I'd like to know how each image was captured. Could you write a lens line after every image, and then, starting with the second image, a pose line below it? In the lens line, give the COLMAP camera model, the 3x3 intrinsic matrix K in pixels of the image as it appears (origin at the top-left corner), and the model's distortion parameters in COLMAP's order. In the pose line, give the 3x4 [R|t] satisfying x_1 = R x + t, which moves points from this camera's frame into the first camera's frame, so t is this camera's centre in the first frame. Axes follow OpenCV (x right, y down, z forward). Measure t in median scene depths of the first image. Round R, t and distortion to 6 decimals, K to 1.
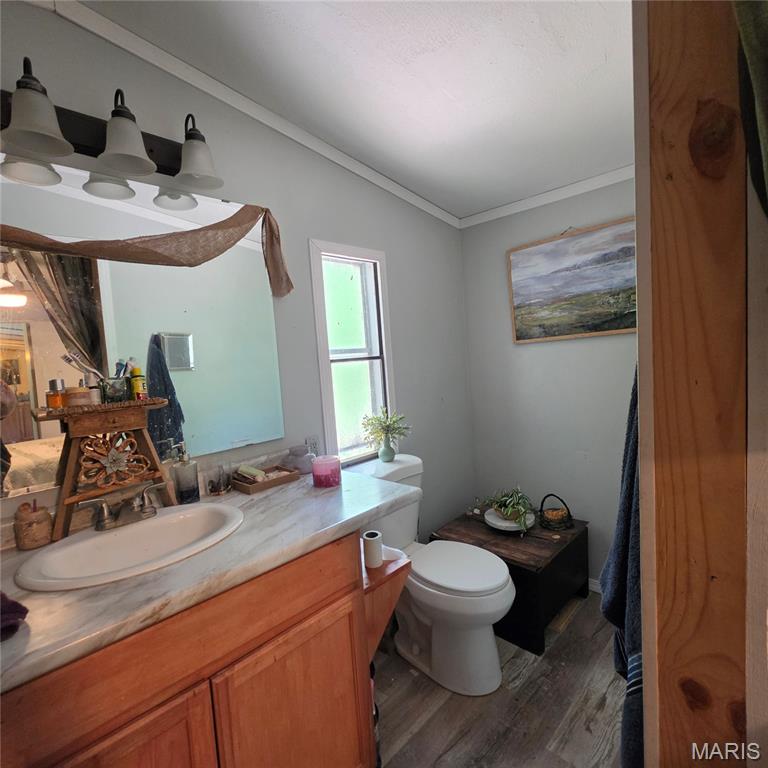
lens RADIAL K [[408.2, 0, 383.5], [0, 408.2, 381.8], [0, 0, 1]] dist [-0.020797, 0.002736]
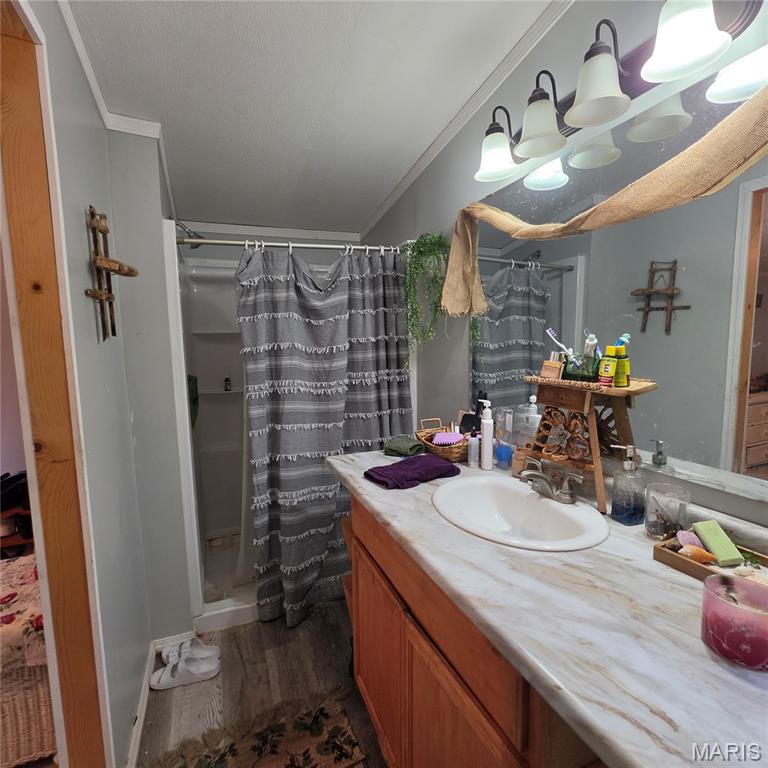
lens RADIAL K [[408.2, 0, 383.9], [0, 408.2, 384.8], [0, 0, 1]] dist [-0.020797, 0.002736]
pose [[-0.378564, 0.163976, -0.910934, 0.414076], [-0.029015, 0.981596, 0.188754, -0.109025], [0.925120, 0.097886, -0.366839, 0.938324]]
